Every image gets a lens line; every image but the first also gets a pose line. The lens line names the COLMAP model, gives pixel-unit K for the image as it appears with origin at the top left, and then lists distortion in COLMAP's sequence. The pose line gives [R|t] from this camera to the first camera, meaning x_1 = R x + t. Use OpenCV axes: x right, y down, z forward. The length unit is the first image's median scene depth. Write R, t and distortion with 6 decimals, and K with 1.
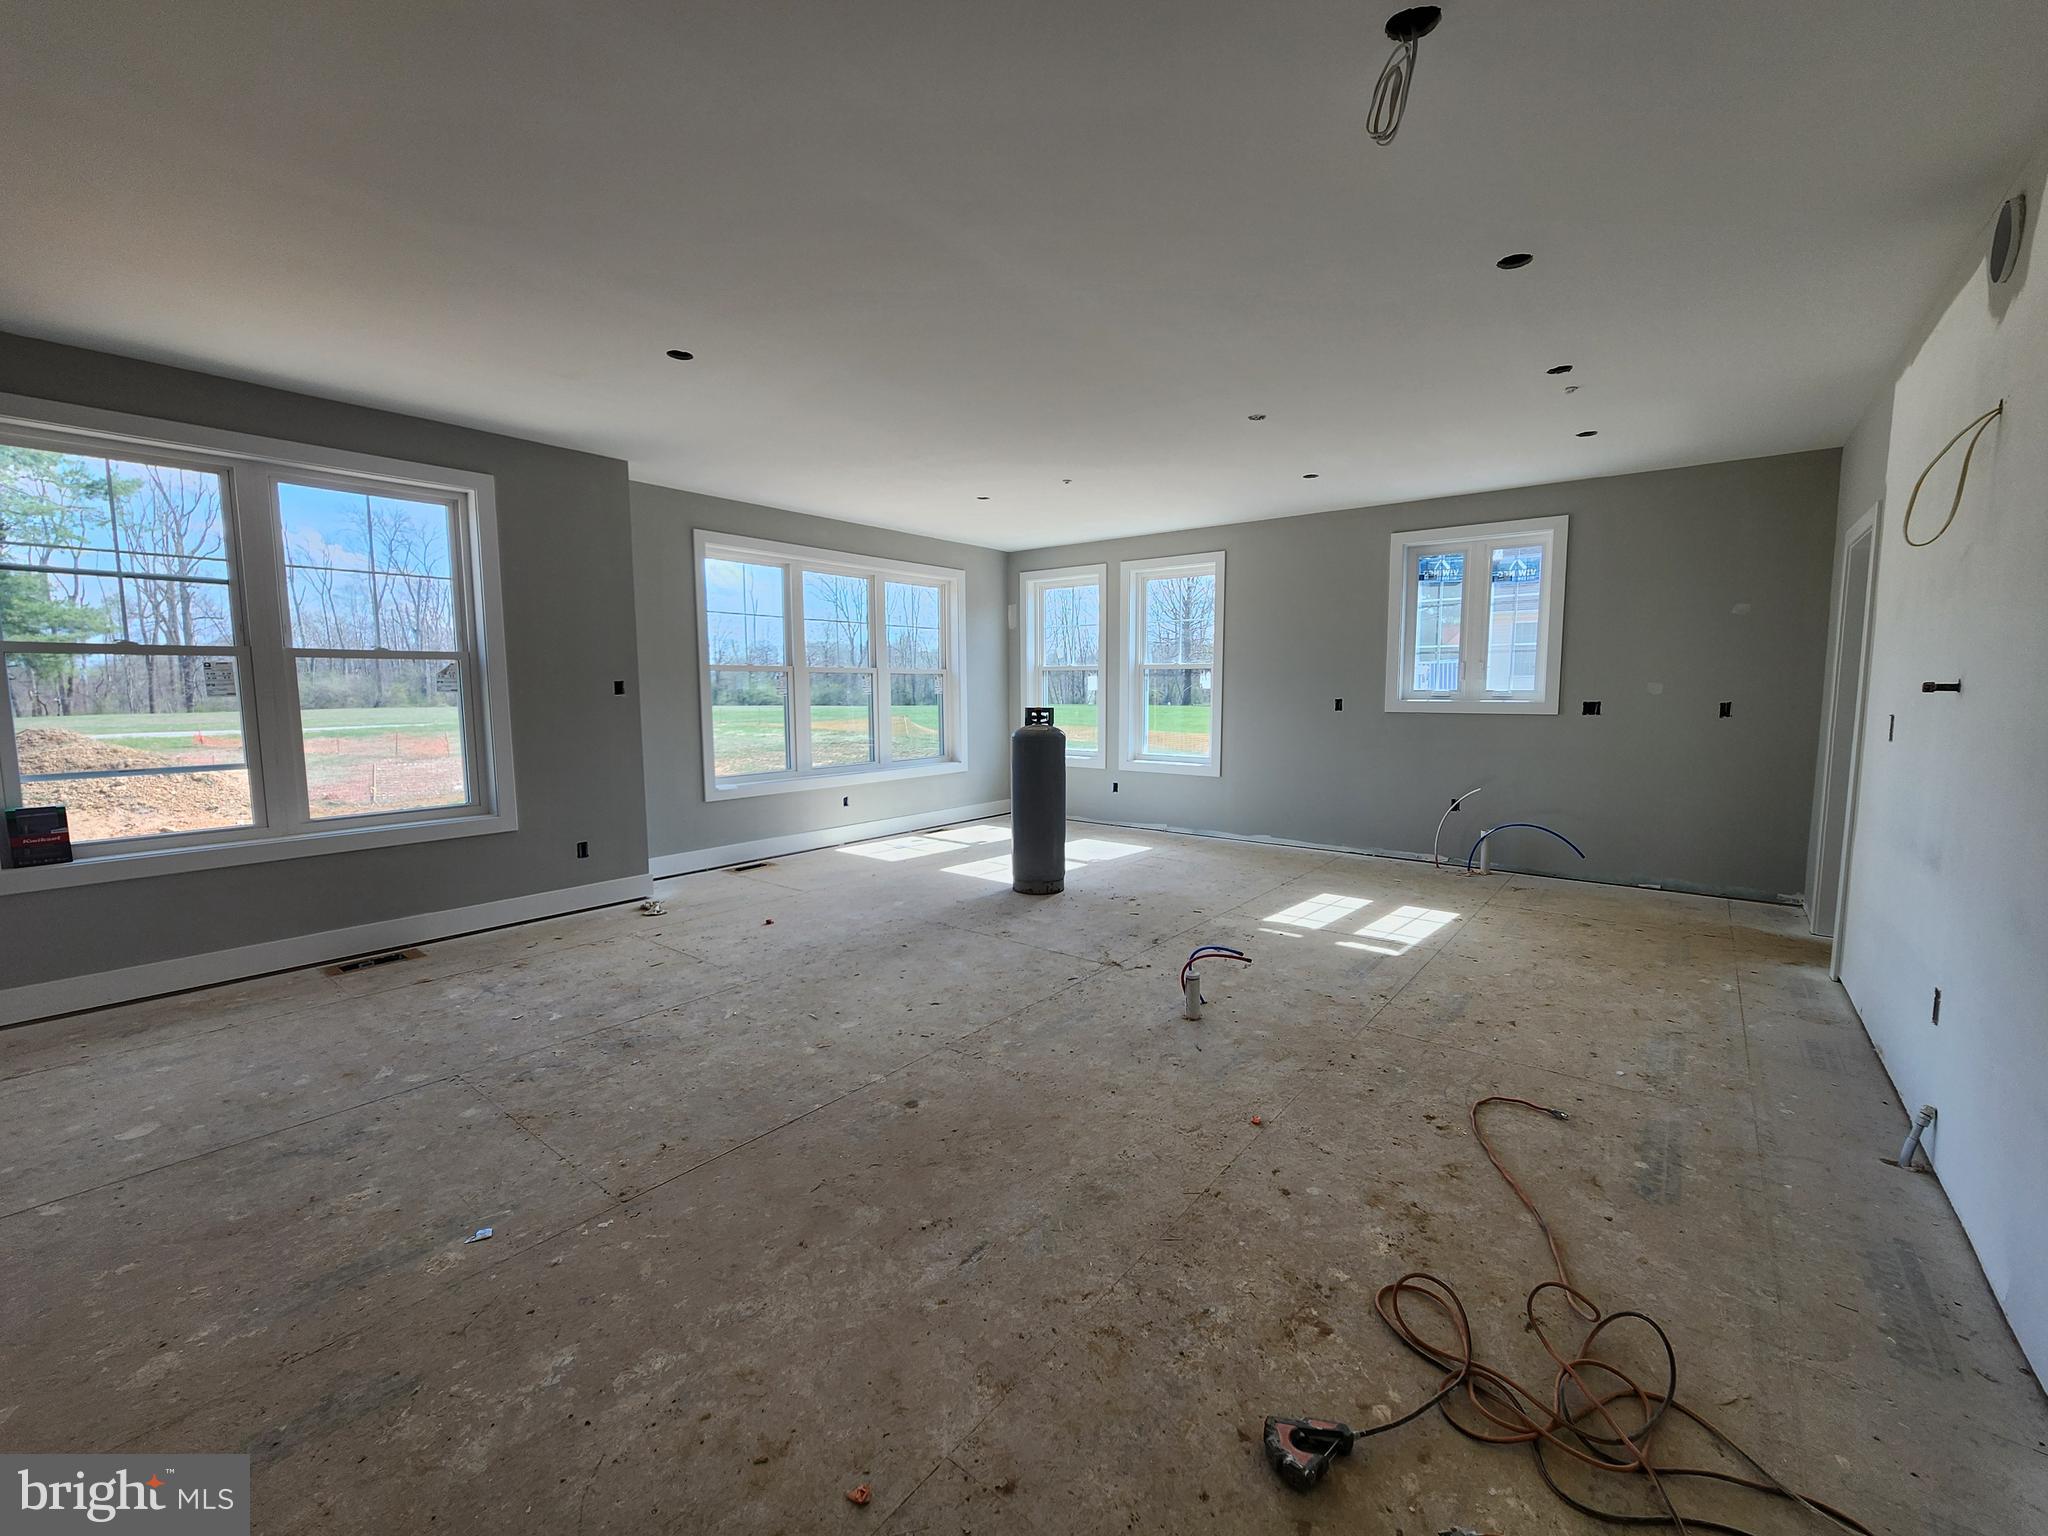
lens RADIAL K [[833.9, 0, 1022.2], [0, 833.9, 767.7], [0, 0, 1]] dist [-0.000565, 0.001076]
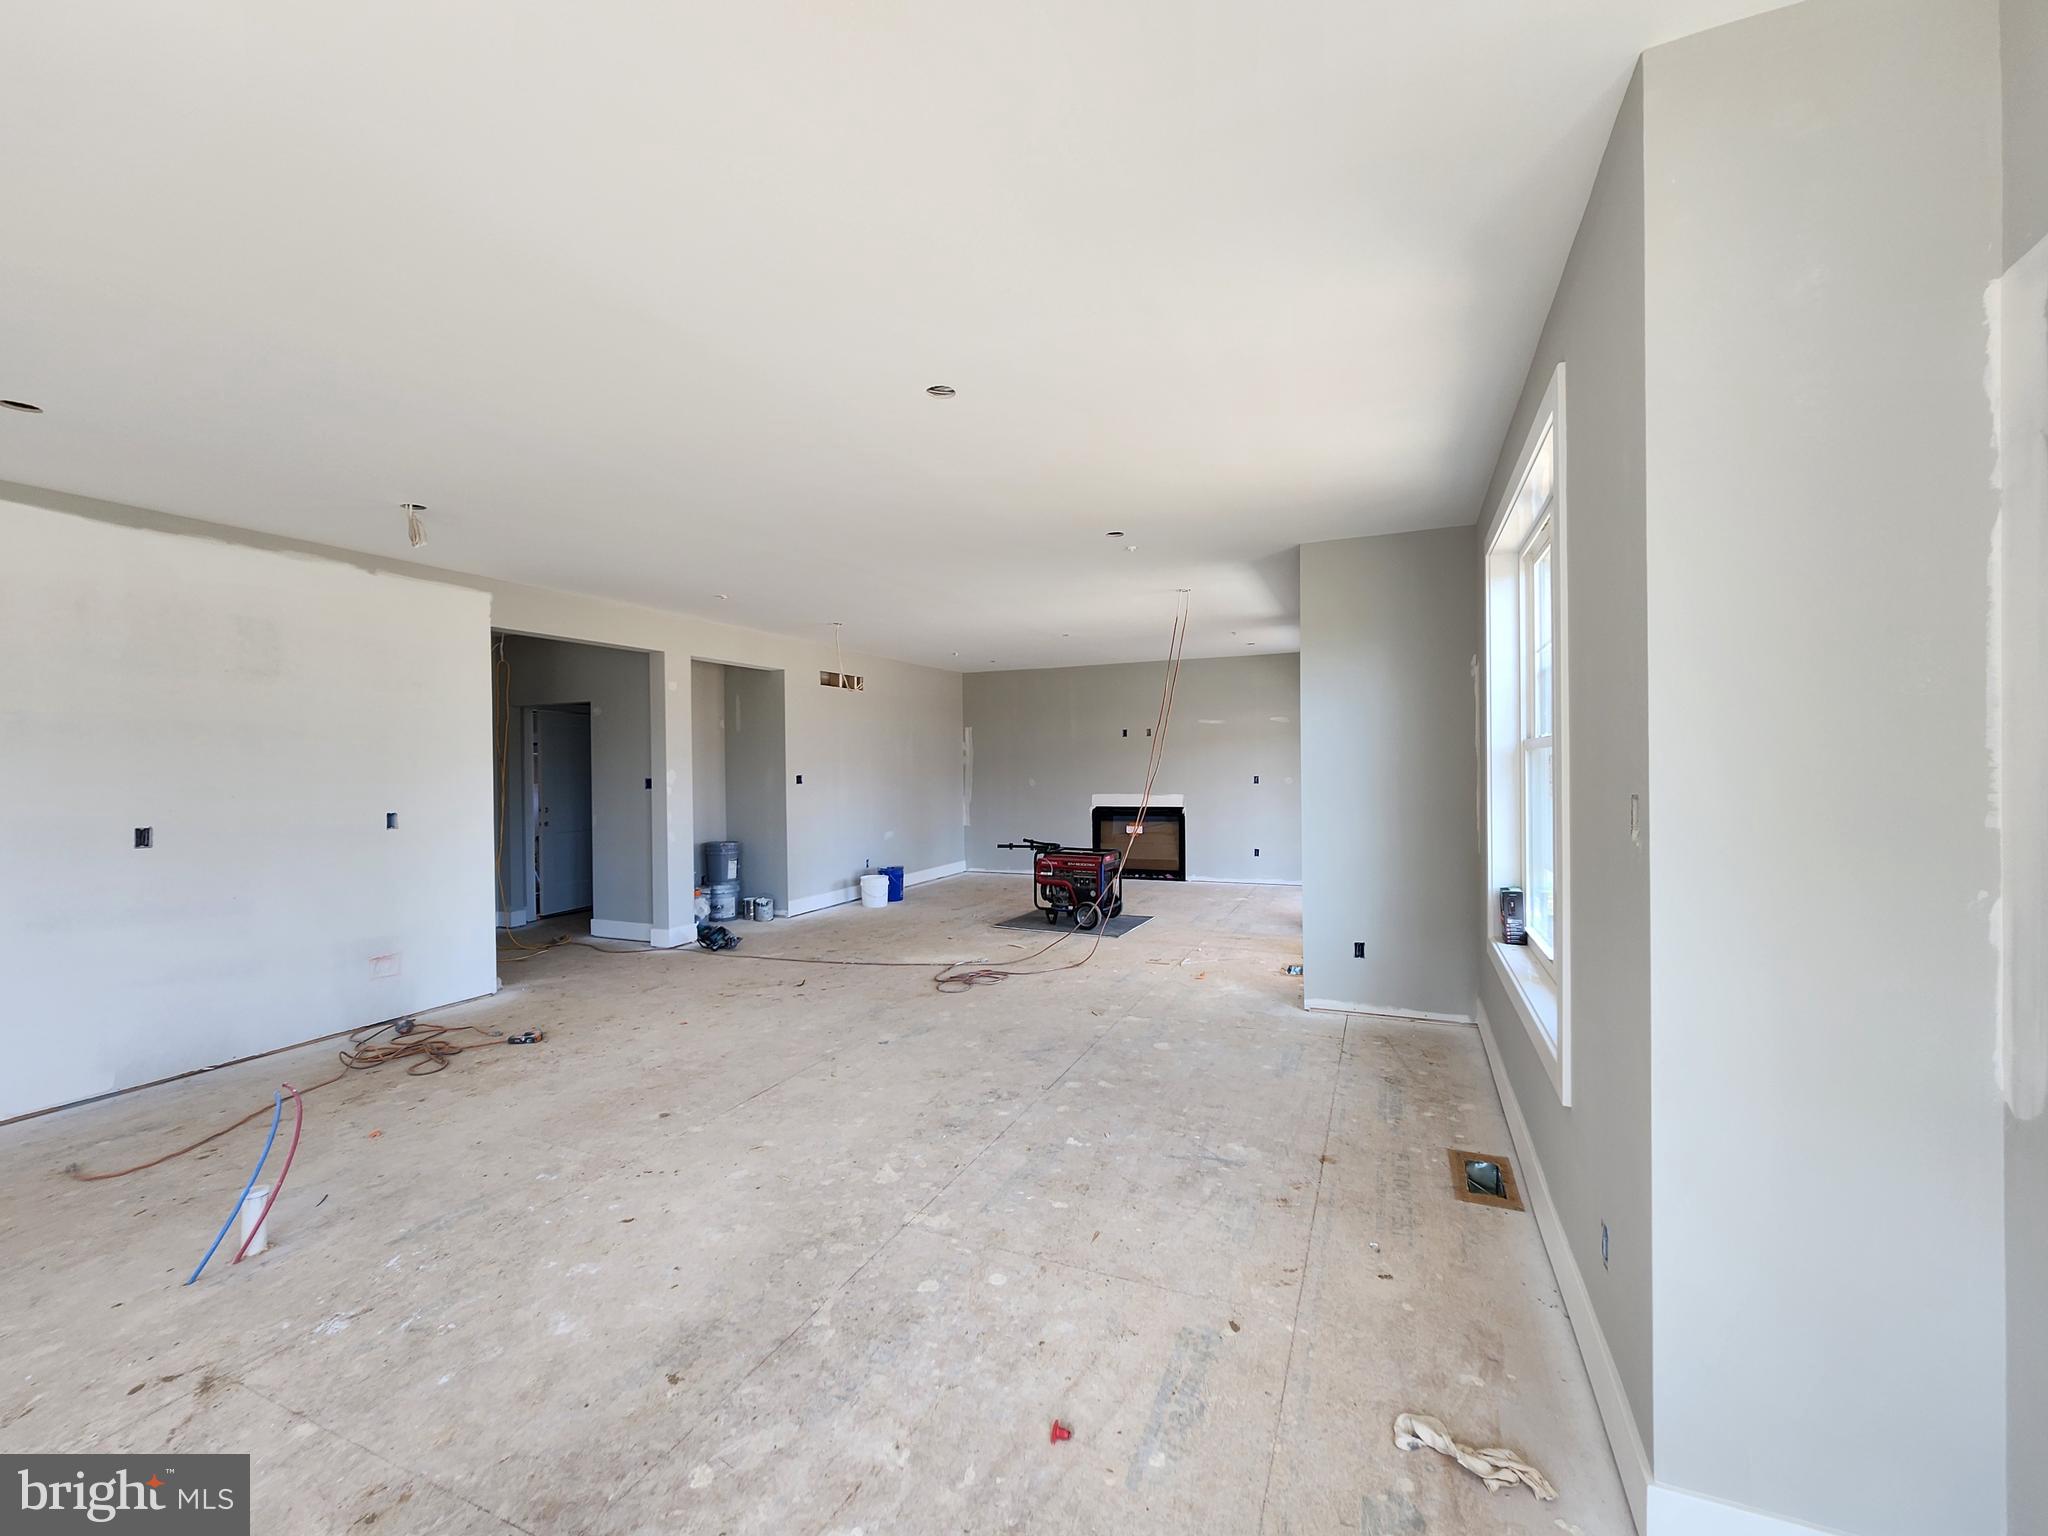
lens RADIAL K [[833.9, 0, 1015.5], [0, 833.9, 766.5], [0, 0, 1]] dist [-0.000565, 0.001076]
pose [[-0.966966, 0.014200, -0.254511, -0.255037], [-0.011096, 0.995156, 0.097679, -0.200985], [0.254665, 0.097276, -0.962124, 1.762778]]
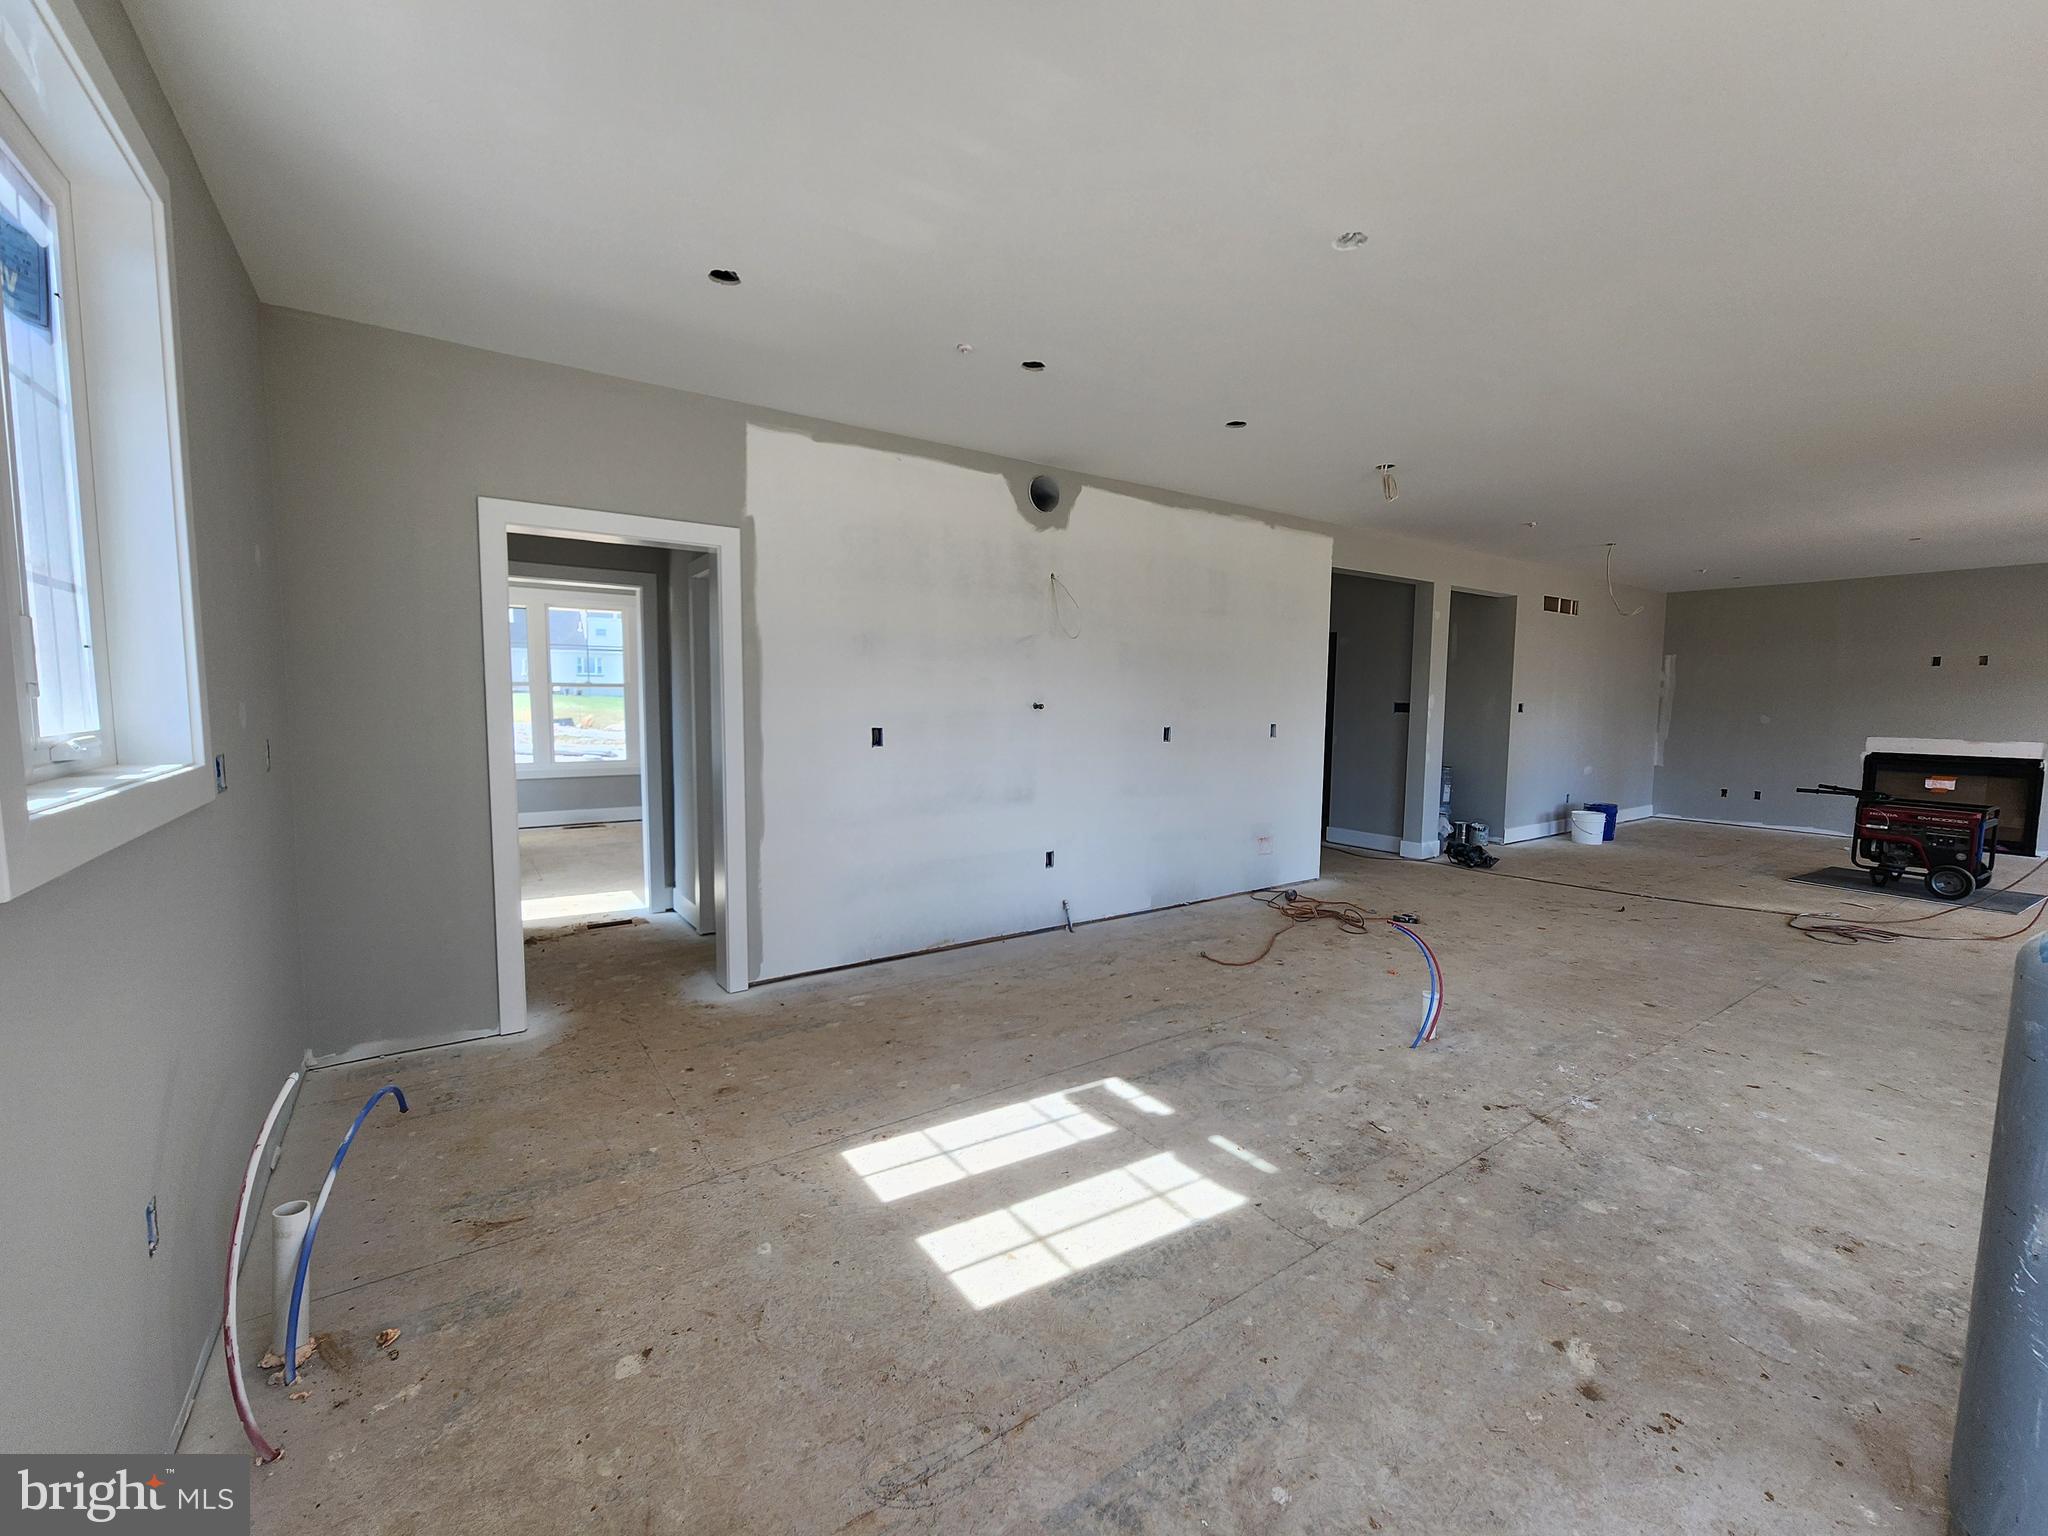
lens RADIAL K [[833.9, 0, 1030.2], [0, 833.9, 771.7], [0, 0, 1]] dist [-0.000565, 0.001076]
pose [[-0.960380, -0.033357, 0.276690, 0.382604], [0.018842, 0.982768, 0.183881, -0.206249], [-0.278056, 0.181809, -0.943202, 1.946349]]
